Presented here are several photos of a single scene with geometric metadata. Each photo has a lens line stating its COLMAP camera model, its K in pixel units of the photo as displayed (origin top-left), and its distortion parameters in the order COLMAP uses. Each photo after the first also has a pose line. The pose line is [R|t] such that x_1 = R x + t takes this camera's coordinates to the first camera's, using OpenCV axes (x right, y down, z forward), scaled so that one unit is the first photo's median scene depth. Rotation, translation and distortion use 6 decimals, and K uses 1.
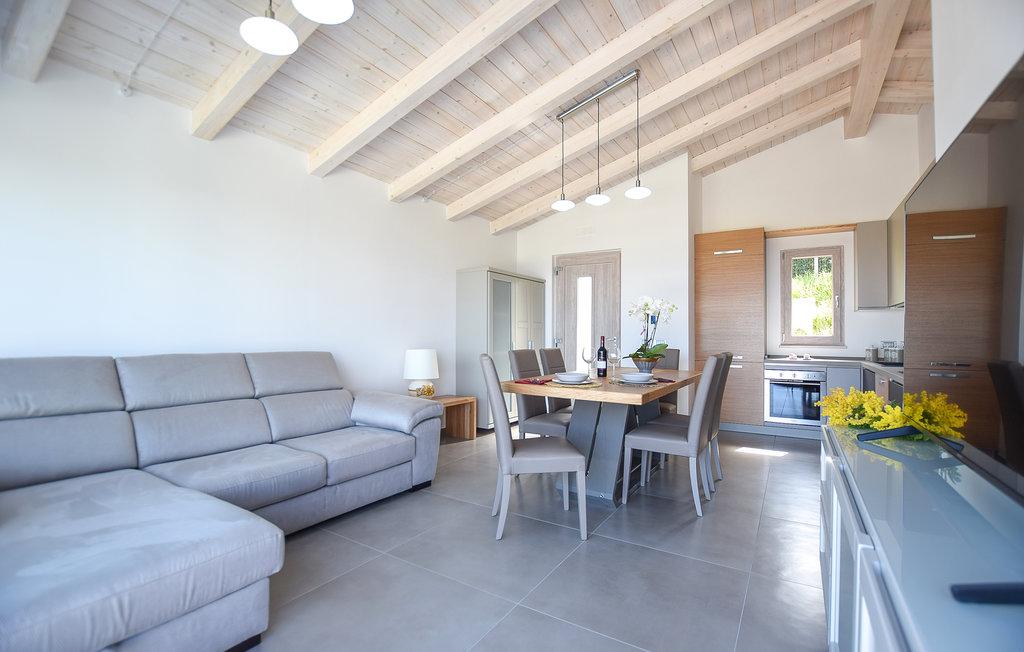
lens RADIAL K [[454.1, 0, 515.1], [0, 454.1, 332.0], [0, 0, 1]] dist [-0.025703, 0.000511]
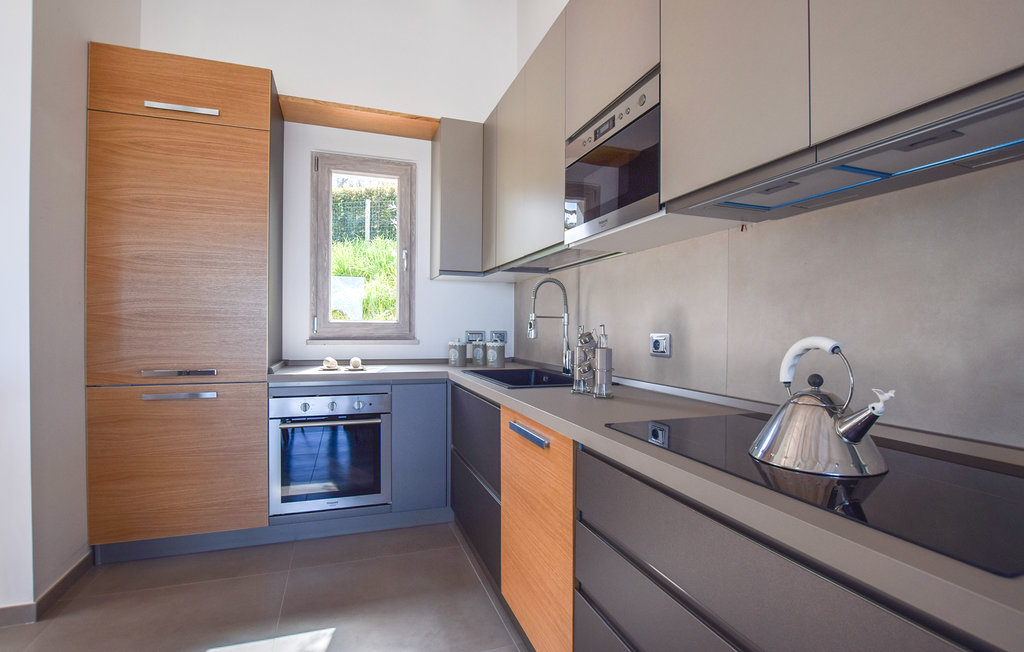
lens RADIAL K [[481.9, 0, 512.1], [0, 481.9, 335.8], [0, 0, 1]] dist [-0.029677, -0.000414]
pose [[0.626878, -0.010843, 0.779042, 0.333372], [-0.013093, 0.999615, 0.024449, 0.009428], [-0.779007, -0.025527, 0.626495, 0.516573]]
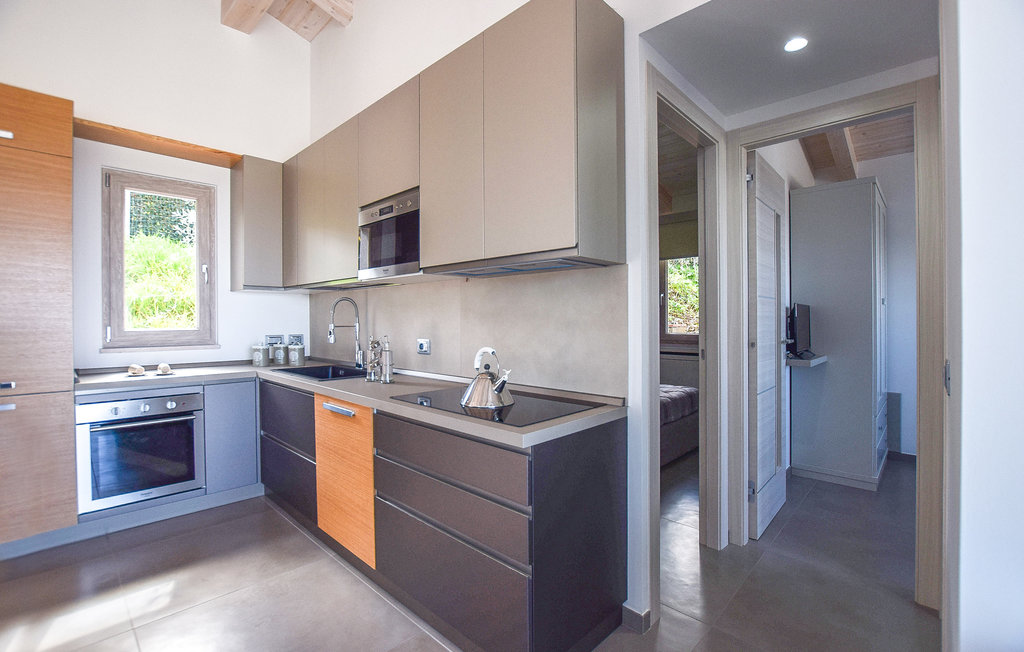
lens RADIAL K [[454.1, 0, 507.5], [0, 454.1, 323.7], [0, 0, 1]] dist [-0.025703, 0.000511]
pose [[0.217632, -0.013364, 0.975939, 0.197176], [-0.004806, 0.999879, 0.014763, -0.009948], [-0.976019, -0.007904, 0.217541, 0.449558]]
